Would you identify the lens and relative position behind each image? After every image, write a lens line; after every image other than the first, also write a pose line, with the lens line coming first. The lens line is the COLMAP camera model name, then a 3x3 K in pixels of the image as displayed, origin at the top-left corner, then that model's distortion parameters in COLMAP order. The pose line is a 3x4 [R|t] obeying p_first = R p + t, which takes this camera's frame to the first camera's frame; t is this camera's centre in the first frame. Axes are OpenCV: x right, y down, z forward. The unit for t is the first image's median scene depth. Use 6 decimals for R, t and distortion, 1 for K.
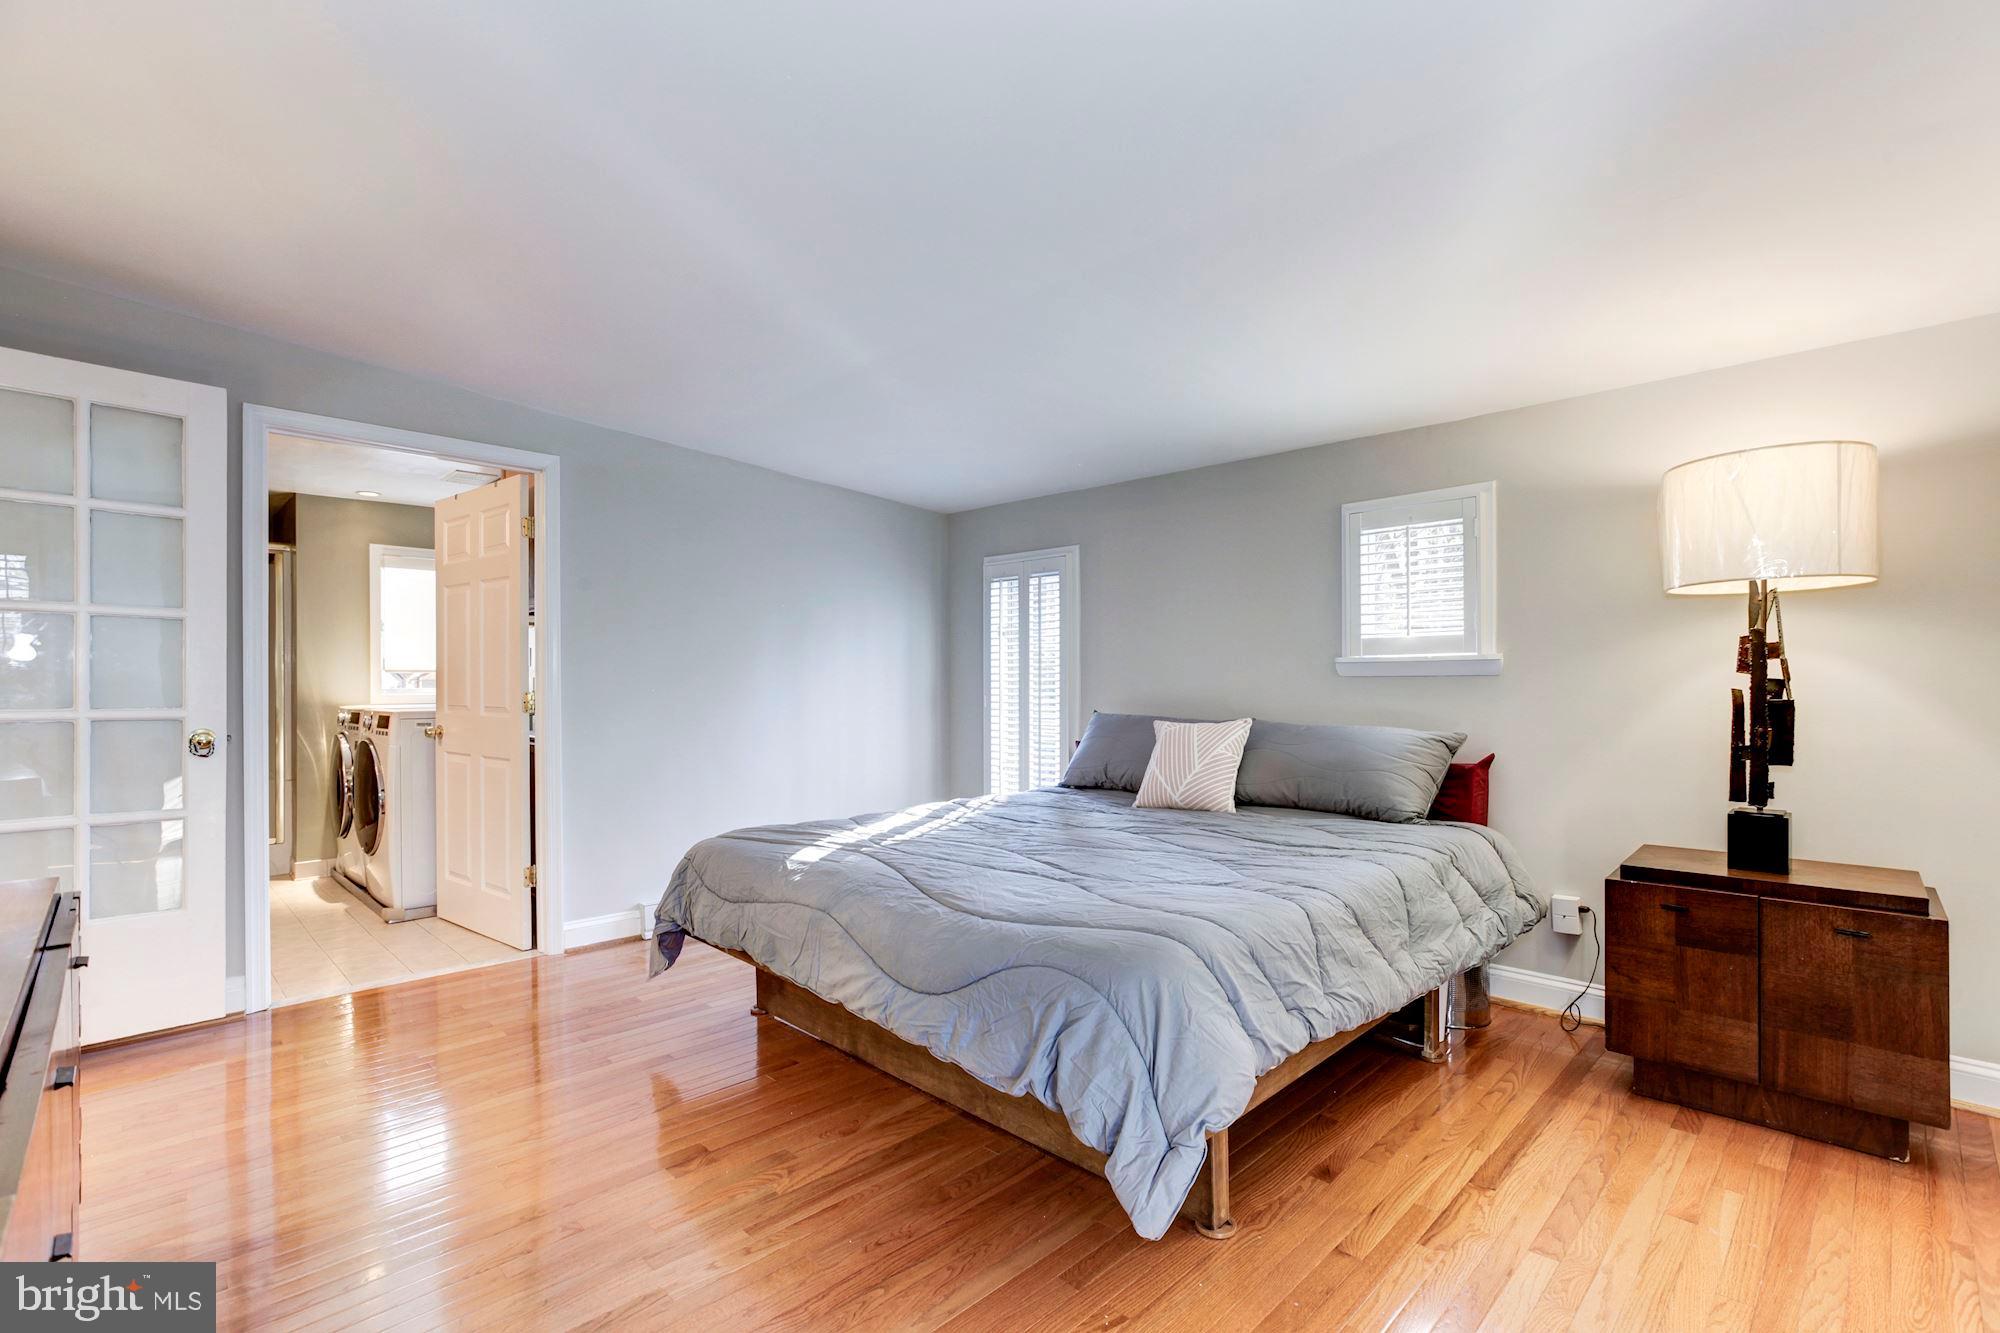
lens RADIAL K [[910.5, 0, 1000.4], [0, 910.5, 679.5], [0, 0, 1]] dist [-0.034827, 0.017670]
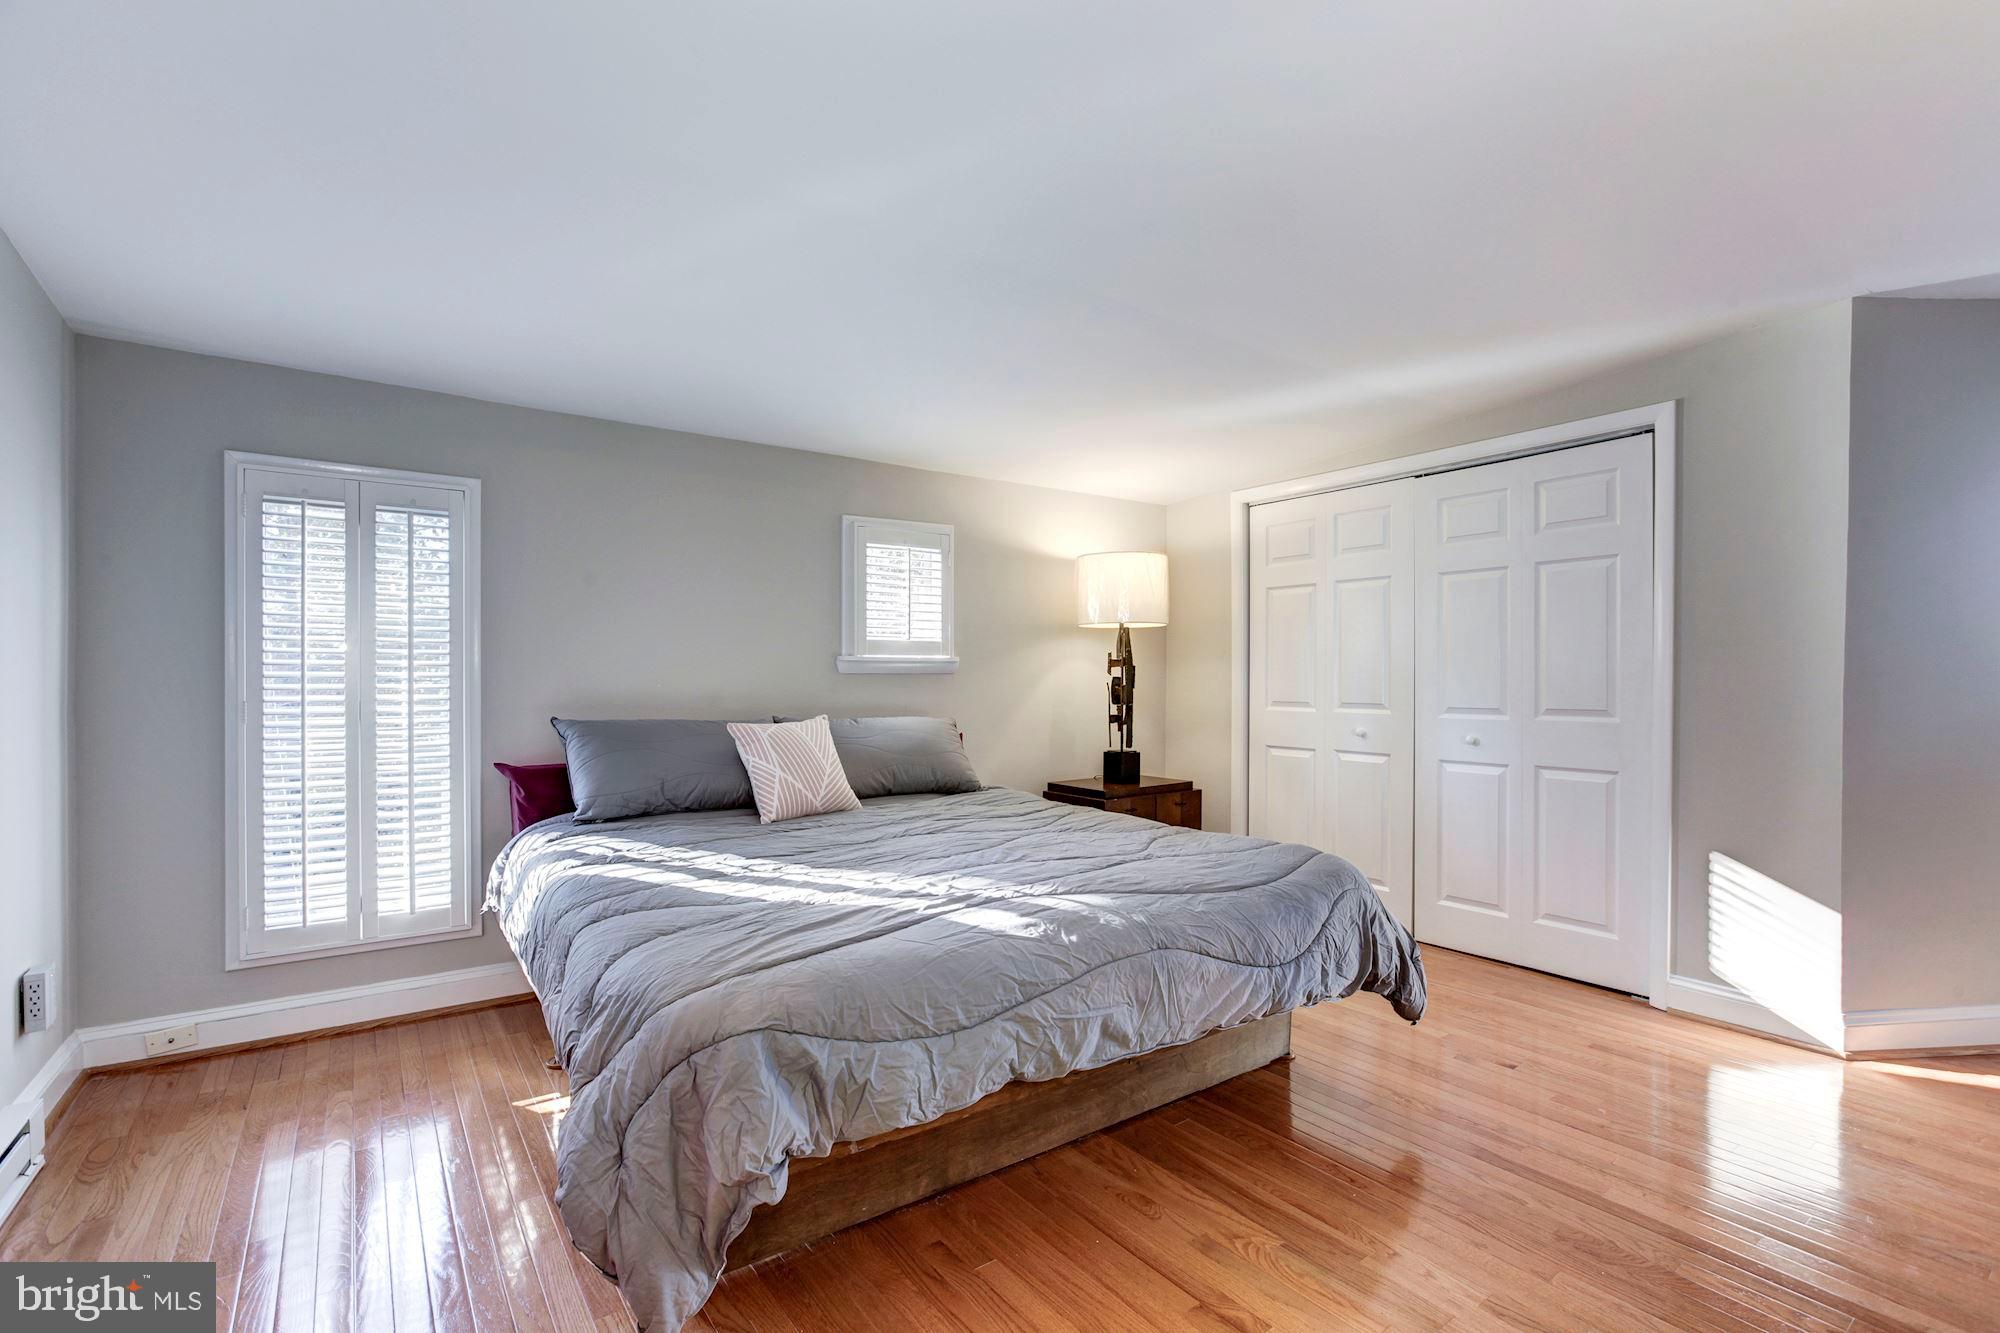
lens RADIAL K [[910.5, 0, 999.9], [0, 910.5, 672.1], [0, 0, 1]] dist [-0.034827, 0.017670]
pose [[0.156661, 0.006421, 0.987631, -0.857582], [-0.003898, 0.999975, -0.005883, 0.001263], [-0.987645, -0.002928, 0.156683, 0.822433]]
